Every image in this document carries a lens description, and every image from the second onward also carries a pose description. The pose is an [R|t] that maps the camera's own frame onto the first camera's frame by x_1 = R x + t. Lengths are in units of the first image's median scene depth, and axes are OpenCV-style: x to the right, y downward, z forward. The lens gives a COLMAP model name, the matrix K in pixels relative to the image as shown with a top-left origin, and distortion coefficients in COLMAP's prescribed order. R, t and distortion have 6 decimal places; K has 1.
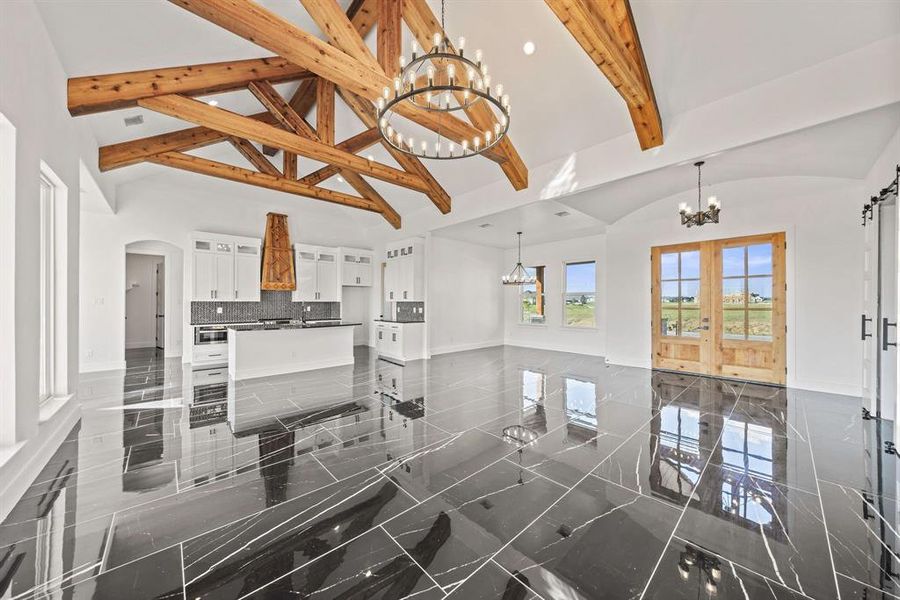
lens RADIAL K [[309.1, 0, 451.9], [0, 309.1, 301.8], [0, 0, 1]] dist [-0.007850, 0.000218]
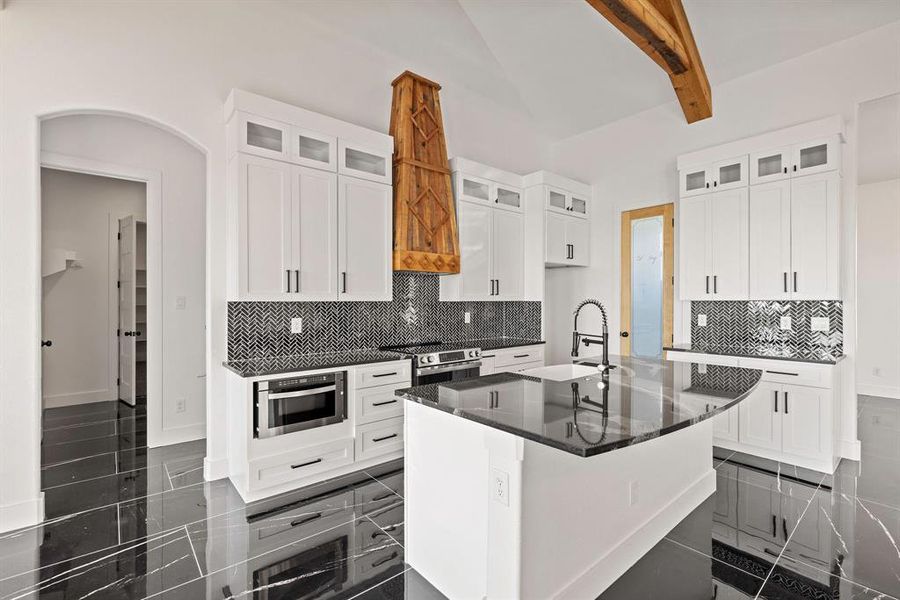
lens RADIAL K [[402.6, 0, 455.5], [0, 402.6, 303.3], [0, 0, 1]] dist [-0.001780, -0.000238]
pose [[0.999199, -0.004355, -0.039769, -0.583855], [0.004559, 0.999977, 0.005040, -0.000834], [0.039746, -0.005217, 0.999196, 0.565361]]
